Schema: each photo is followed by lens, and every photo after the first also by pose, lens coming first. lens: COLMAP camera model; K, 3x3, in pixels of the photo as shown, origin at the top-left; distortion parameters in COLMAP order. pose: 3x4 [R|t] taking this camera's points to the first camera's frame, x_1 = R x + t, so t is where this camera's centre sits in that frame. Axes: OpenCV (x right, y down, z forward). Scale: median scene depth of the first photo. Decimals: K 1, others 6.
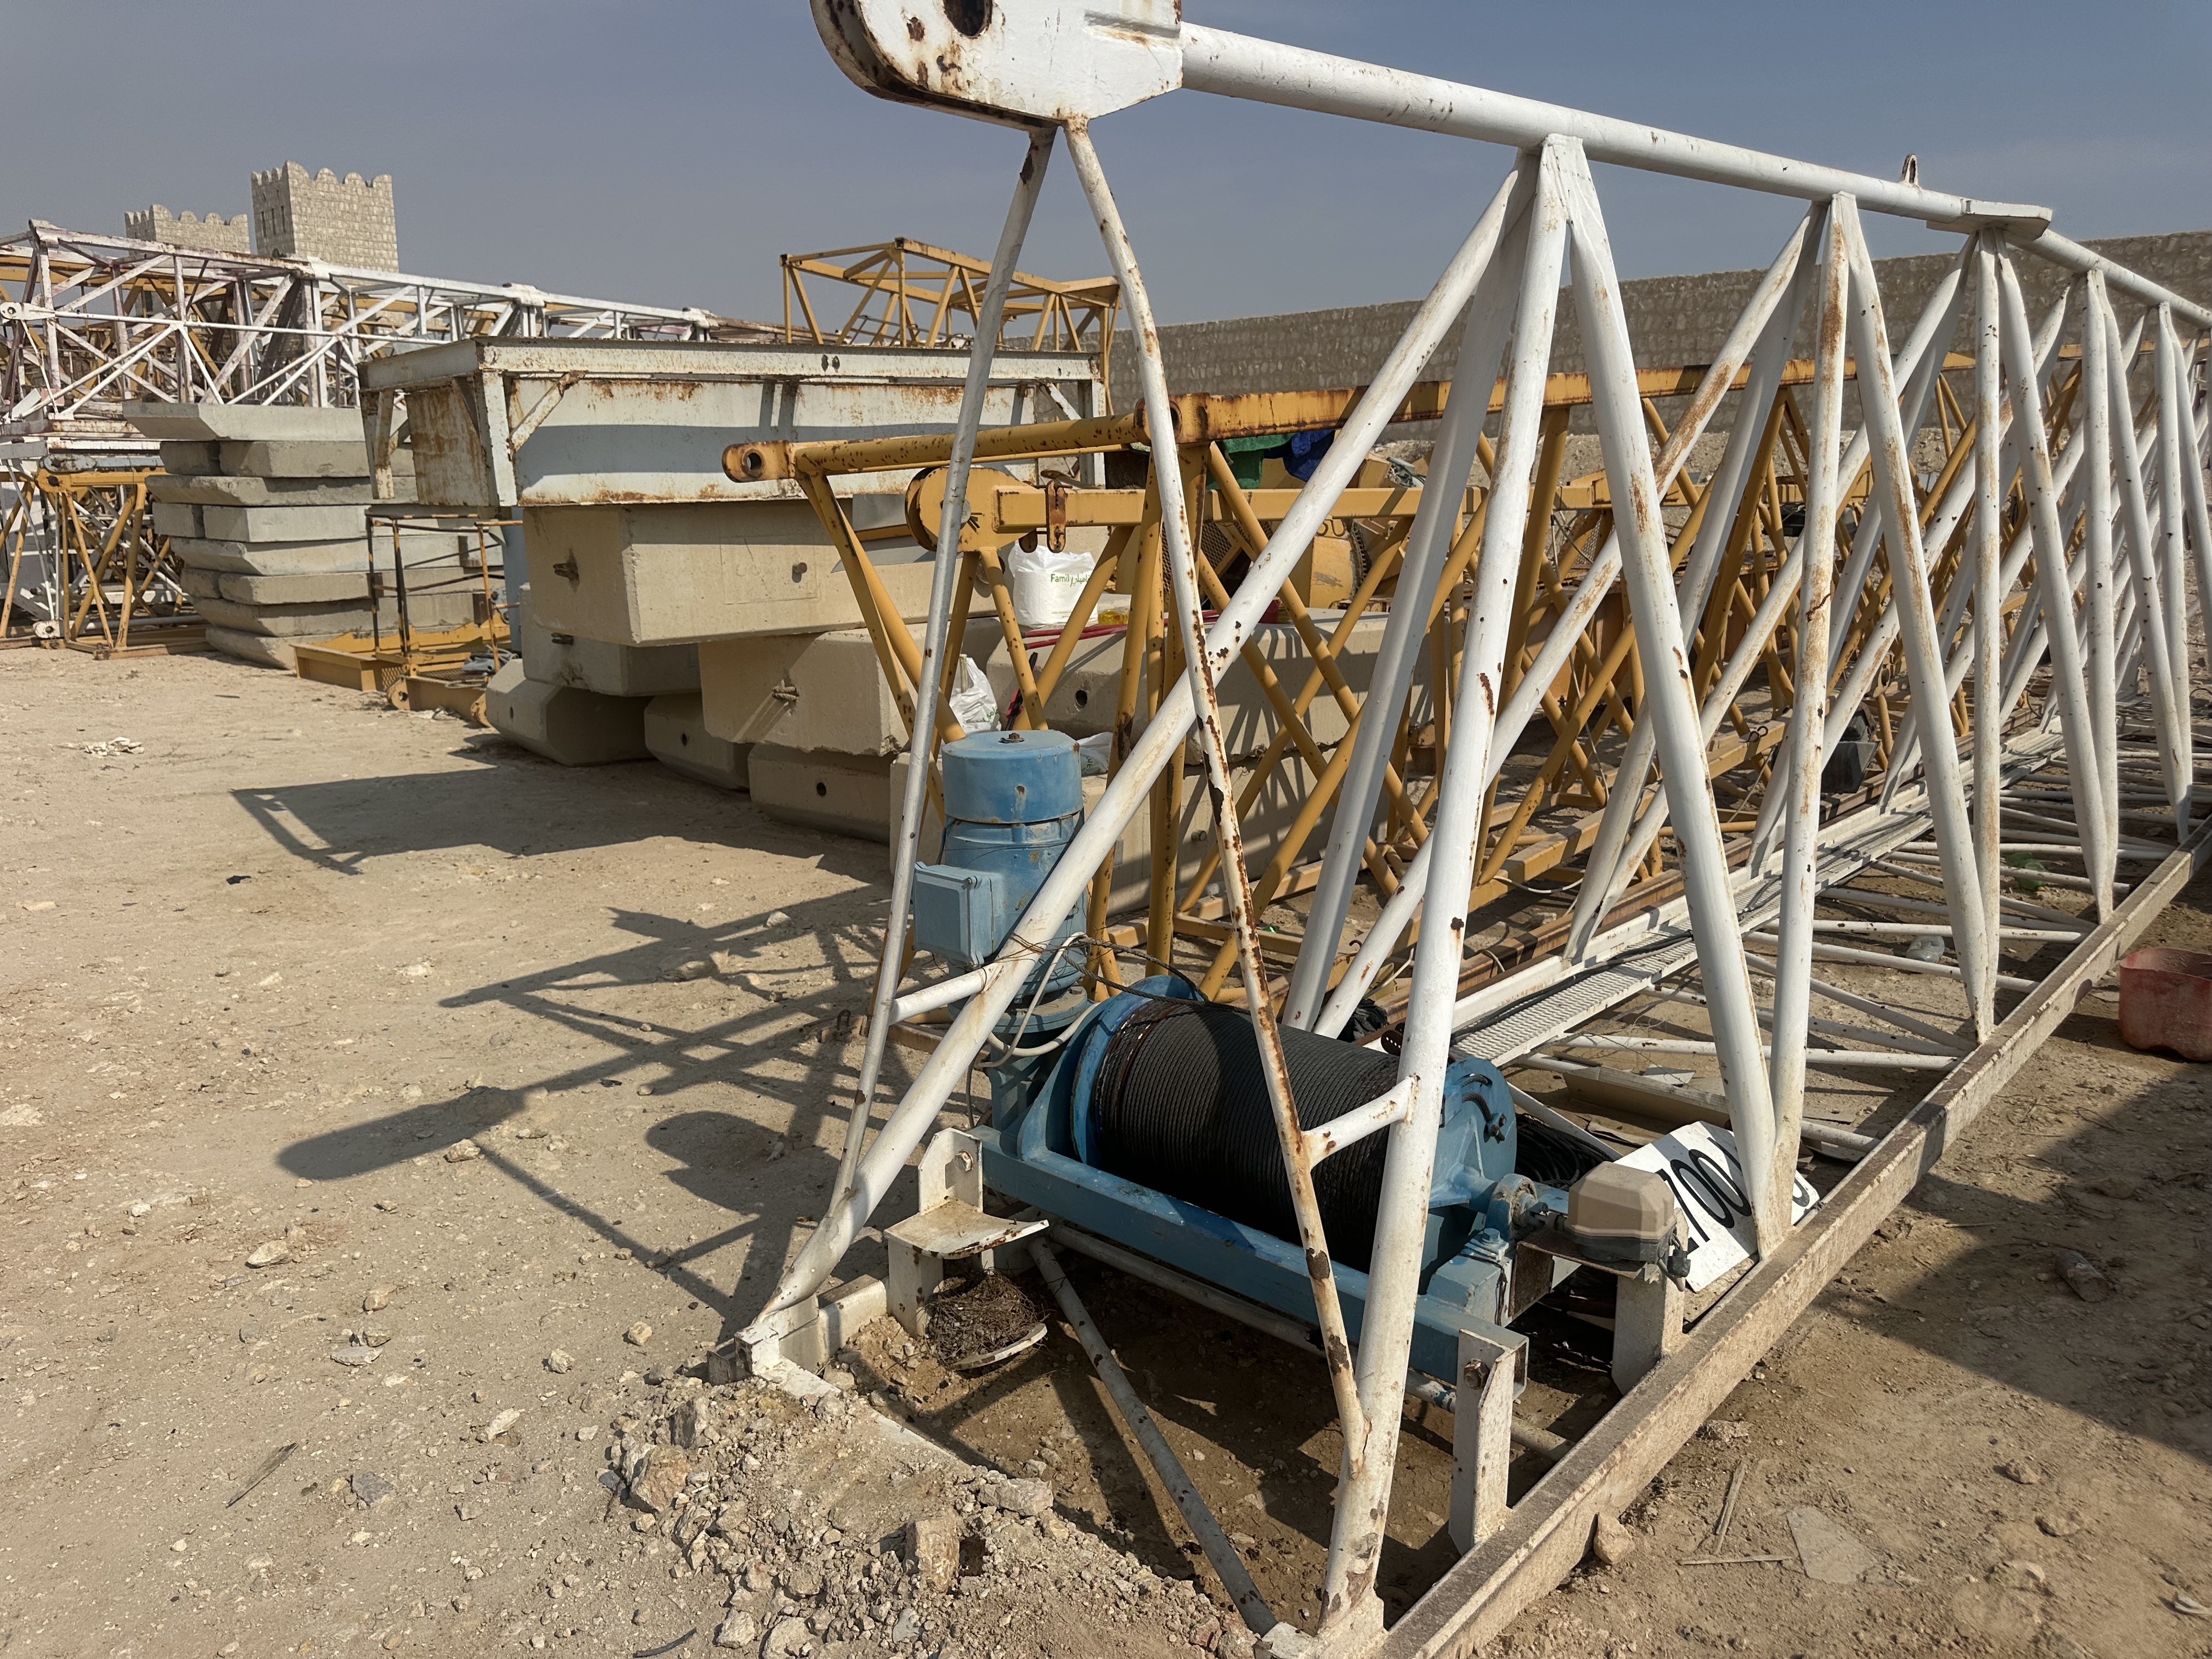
lens RADIAL K [[1570.7, 0, 1129.1], [0, 1570.7, 831.2], [0, 0, 1]] dist [0.013279, -0.017134]
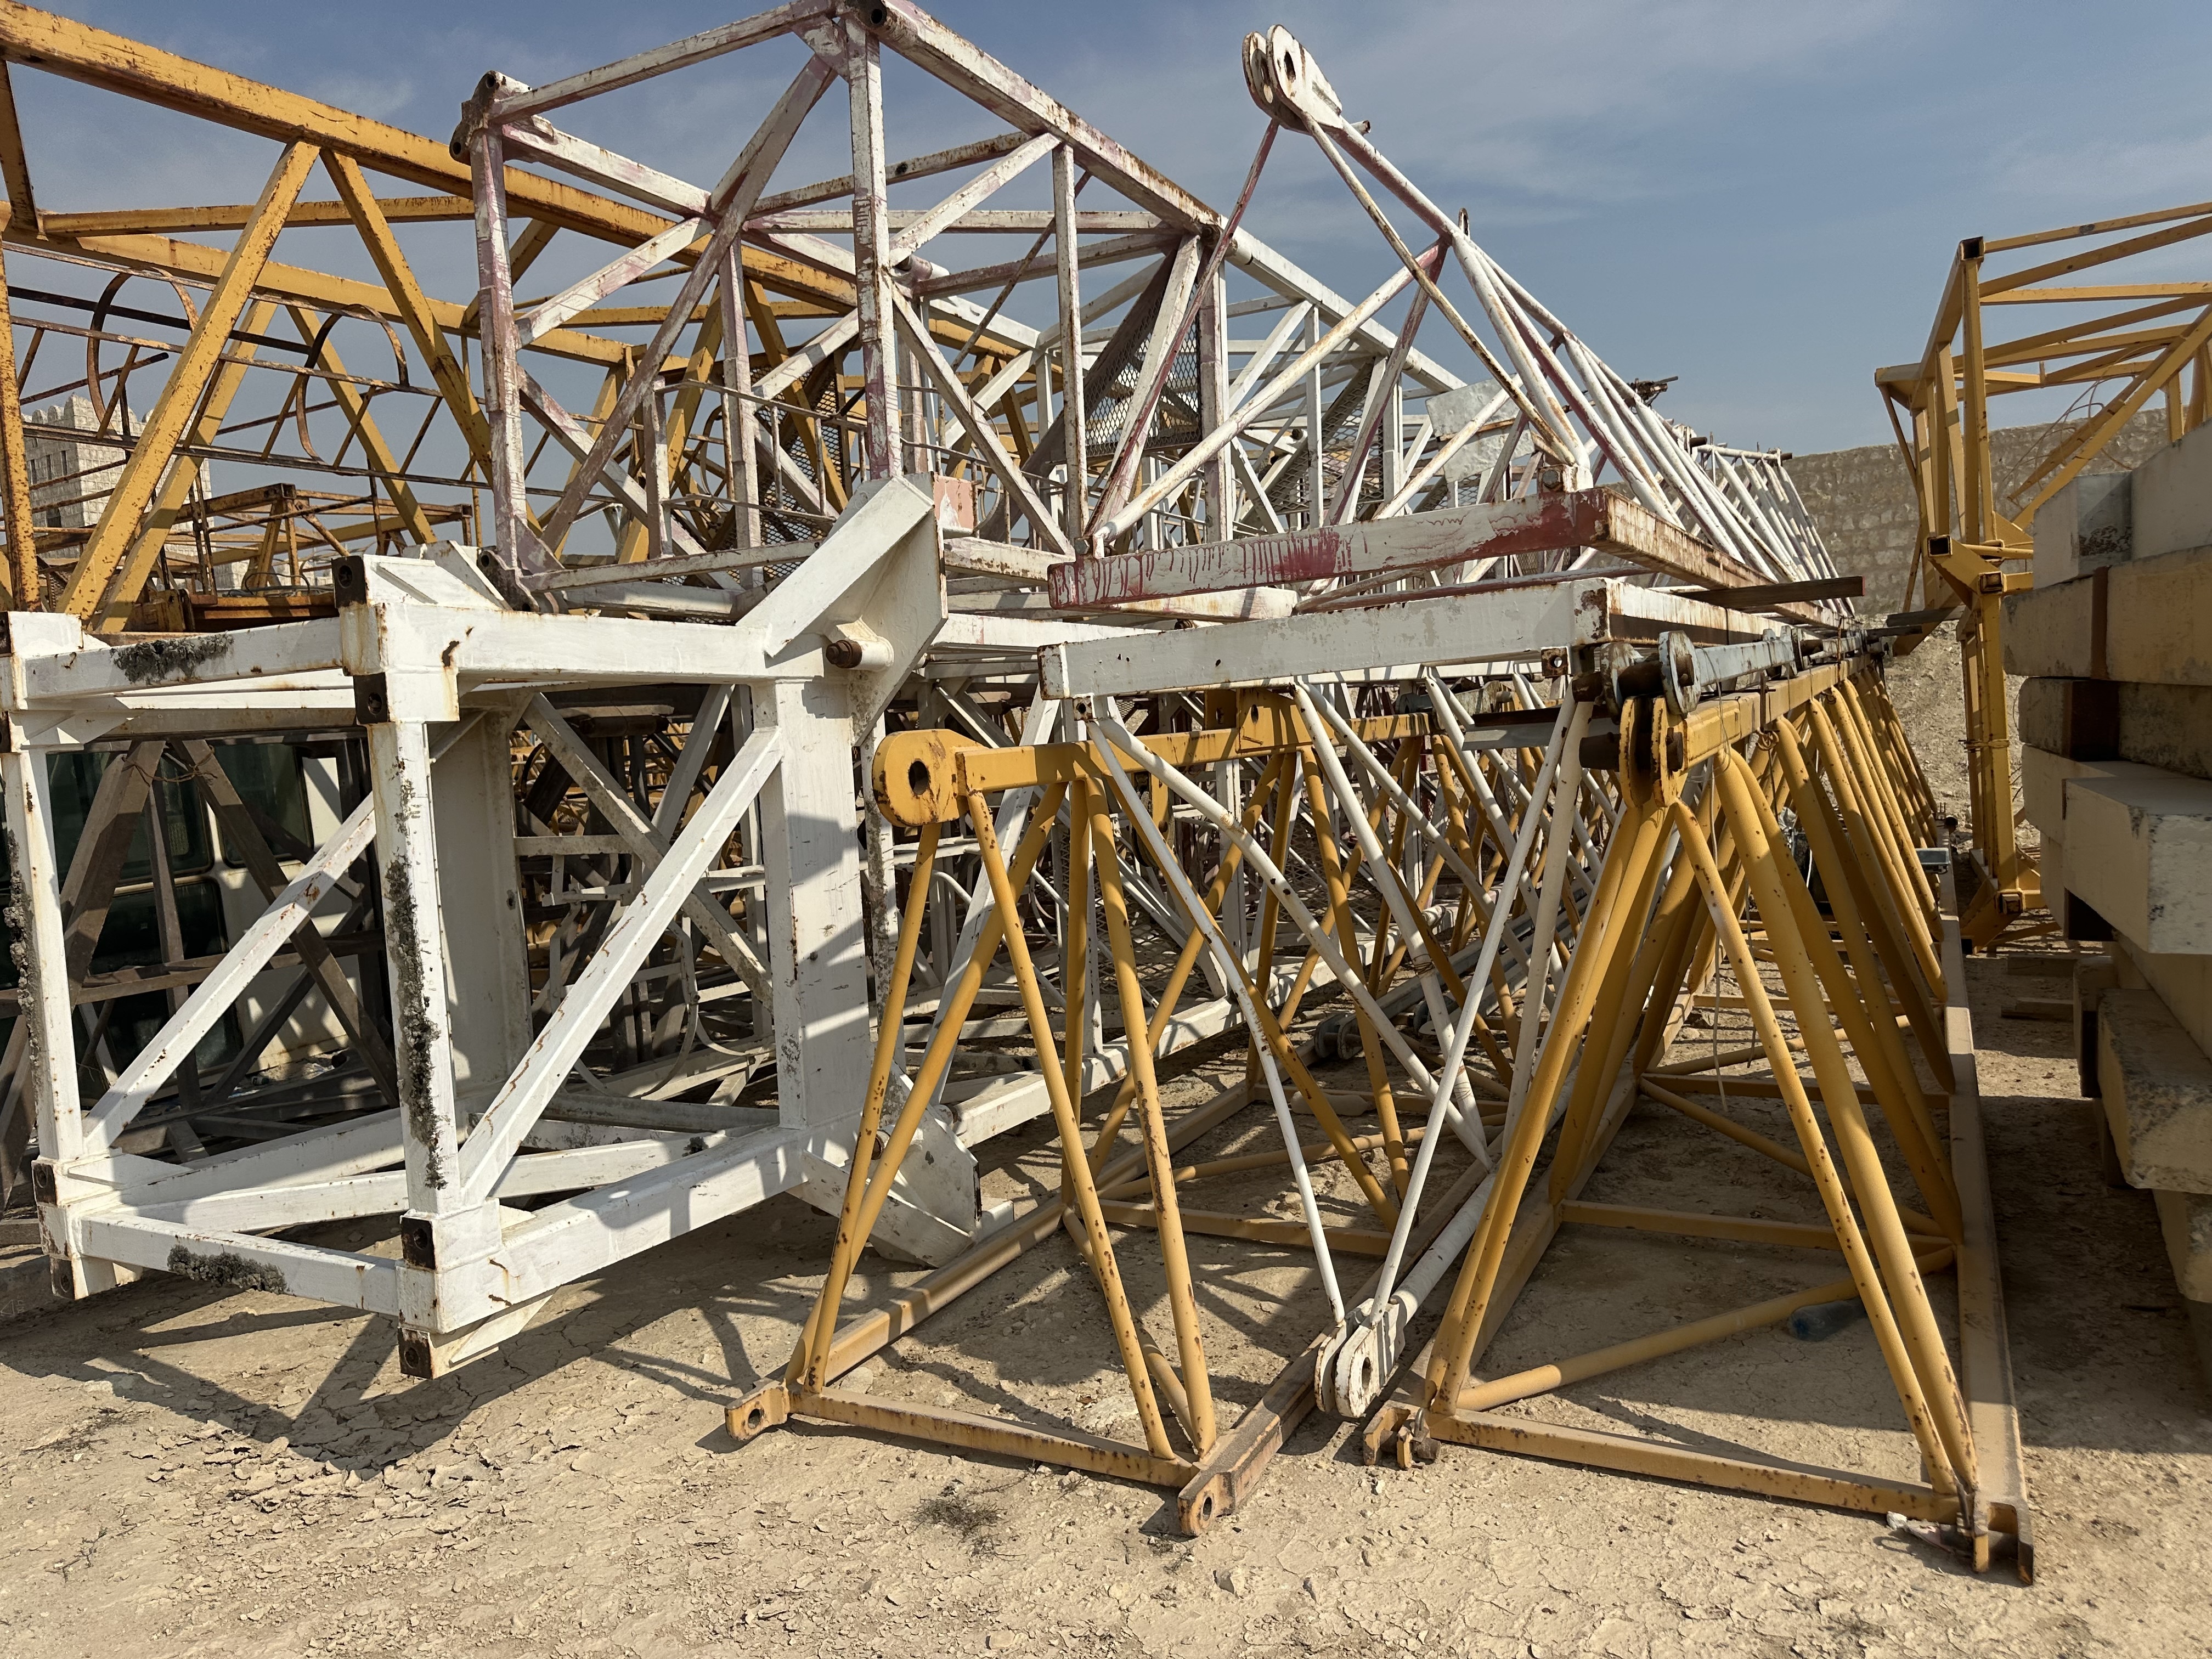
lens RADIAL K [[1566.3, 0, 1106.0], [0, 1566.3, 829.5], [0, 0, 1]] dist [0.100619, -0.168694]
pose [[0.979974, -0.078280, 0.183093, -2.109480], [0.106388, 0.983079, -0.149119, -0.488833], [-0.168322, 0.165612, 0.971720, 2.099558]]
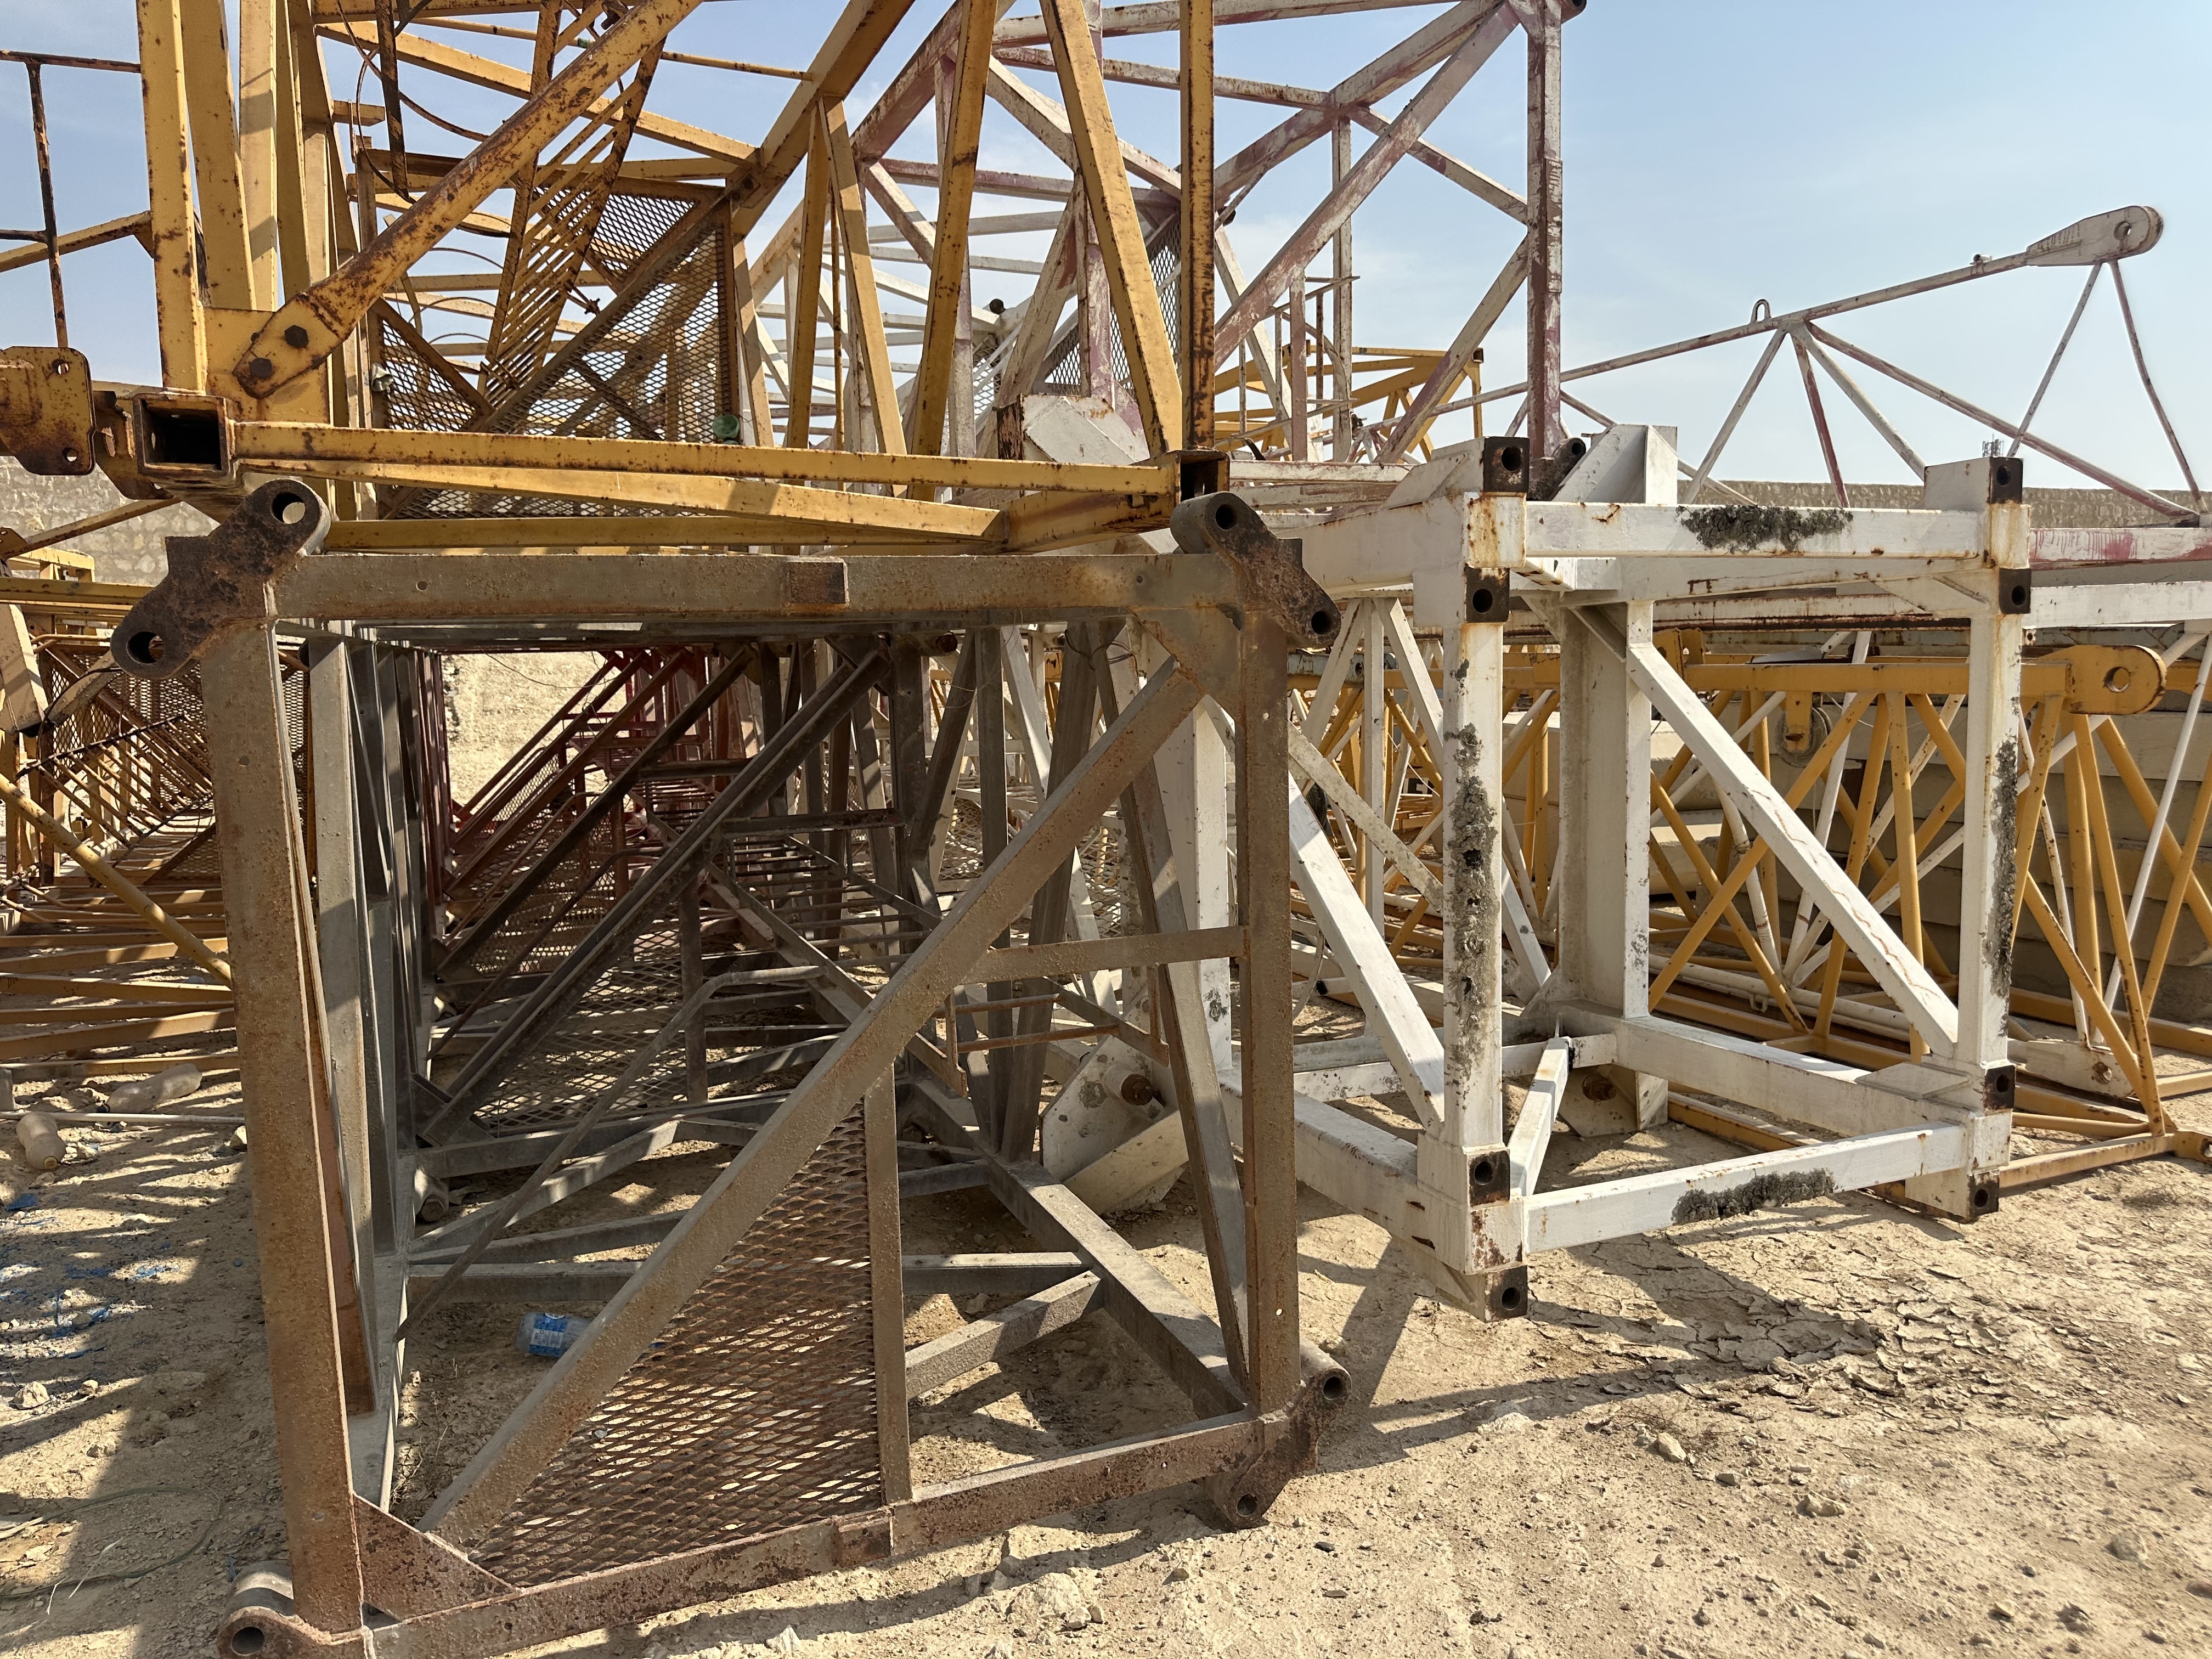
lens RADIAL K [[1566.3, 0, 1106.0], [0, 1566.3, 829.5], [0, 0, 1]] dist [0.100619, -0.168694]
pose [[0.467338, -0.108349, 0.877414, -3.072587], [0.217993, 0.975940, 0.004406, -0.652711], [-0.856781, 0.189211, 0.479713, 2.778250]]
